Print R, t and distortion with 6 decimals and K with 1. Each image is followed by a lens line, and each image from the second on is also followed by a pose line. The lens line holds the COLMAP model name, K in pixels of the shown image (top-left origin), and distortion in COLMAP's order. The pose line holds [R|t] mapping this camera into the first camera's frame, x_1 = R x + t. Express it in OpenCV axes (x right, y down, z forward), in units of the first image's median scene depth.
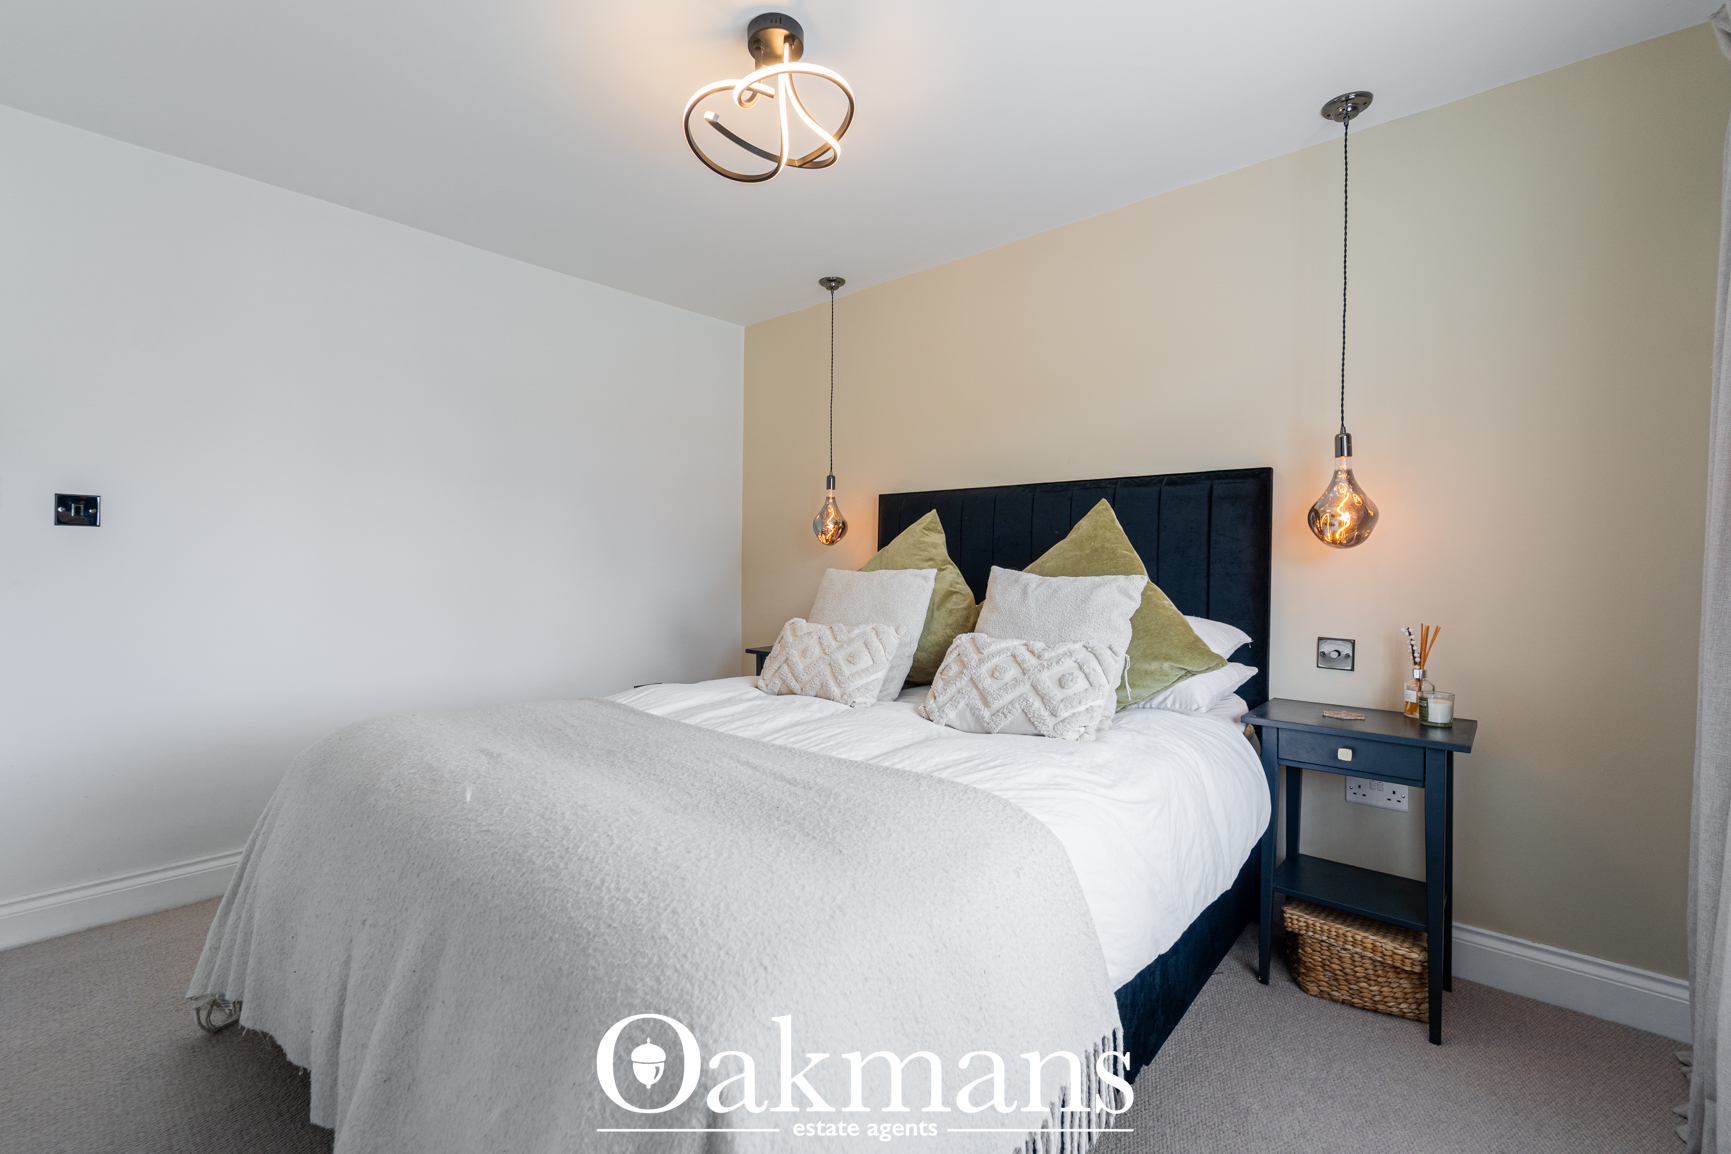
lens RADIAL K [[708.5, 0, 859.3], [0, 708.5, 571.5], [0, 0, 1]] dist [0.001203, -0.000393]
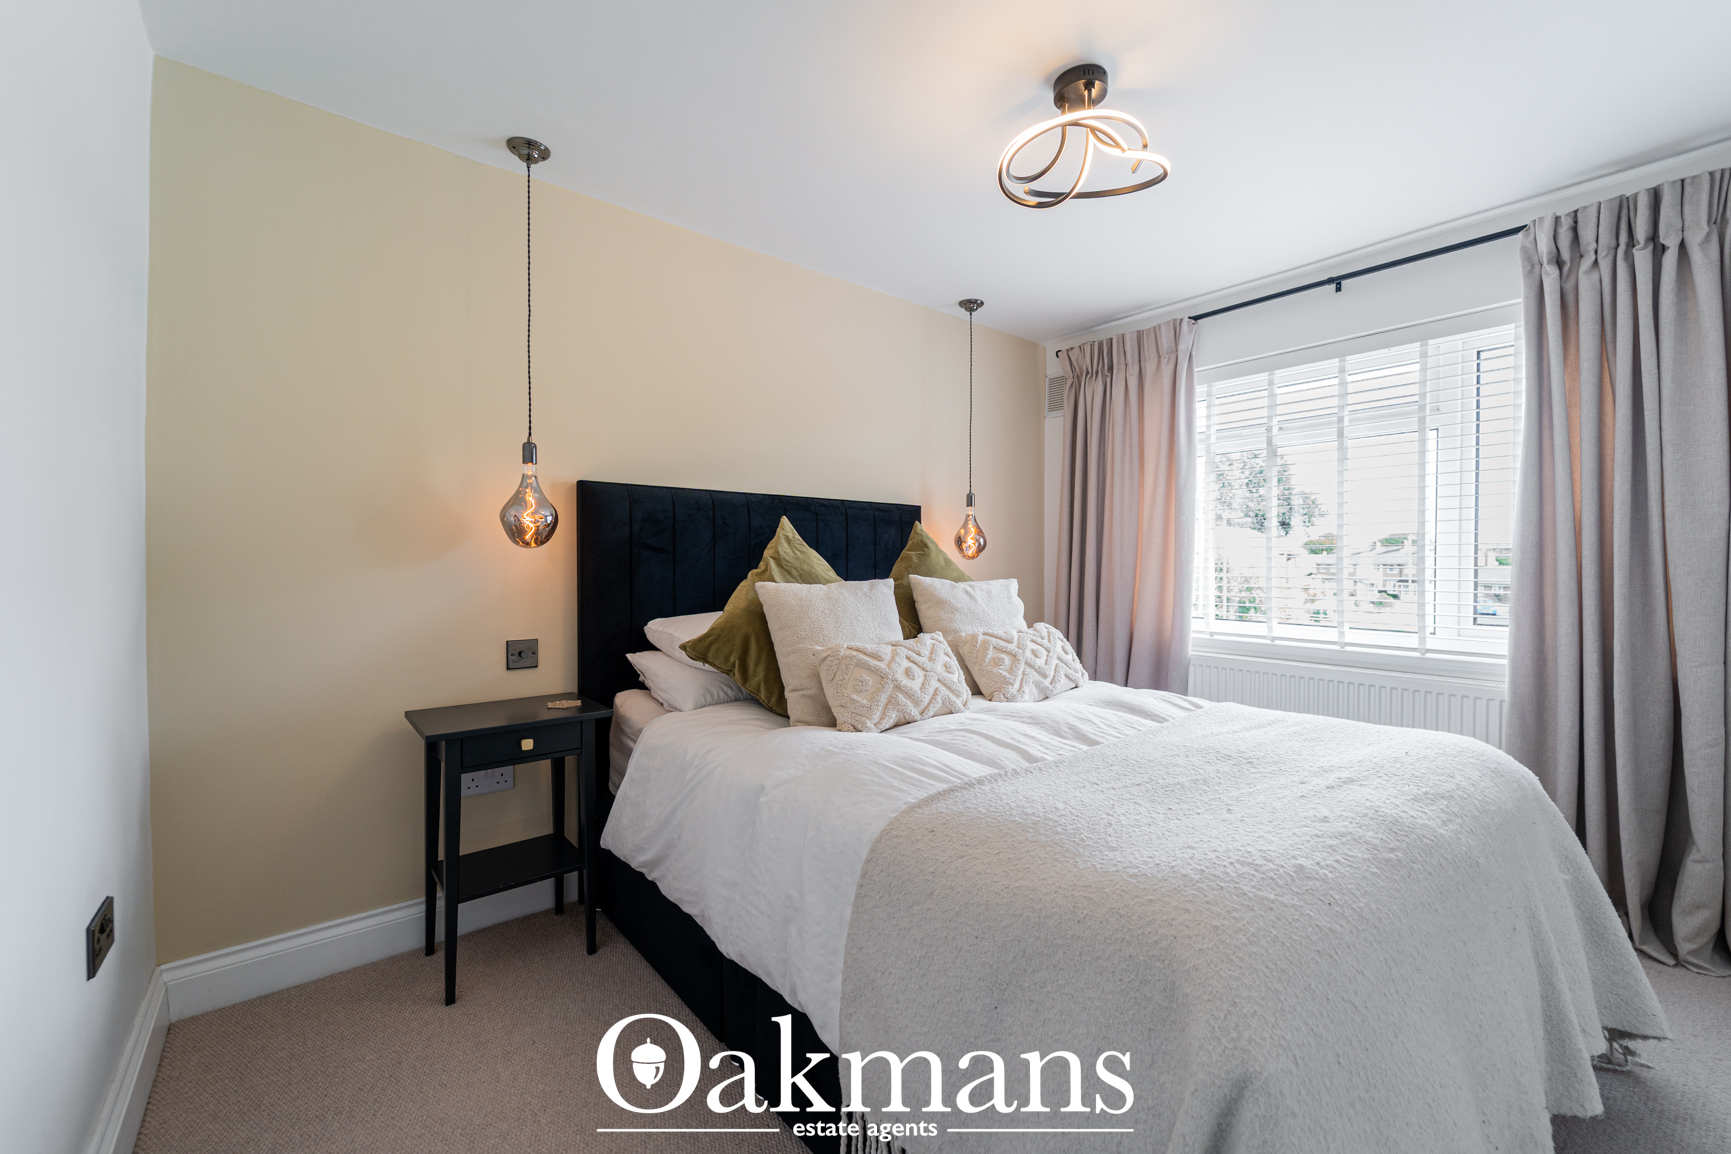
lens RADIAL K [[708.5, 0, 859.3], [0, 708.5, 568.9], [0, 0, 1]] dist [0.001203, -0.000393]
pose [[0.178236, -0.018237, 0.983819, -1.063465], [0.006040, 0.999830, 0.017440, -0.043472], [-0.983969, 0.002833, 0.178316, 0.951492]]
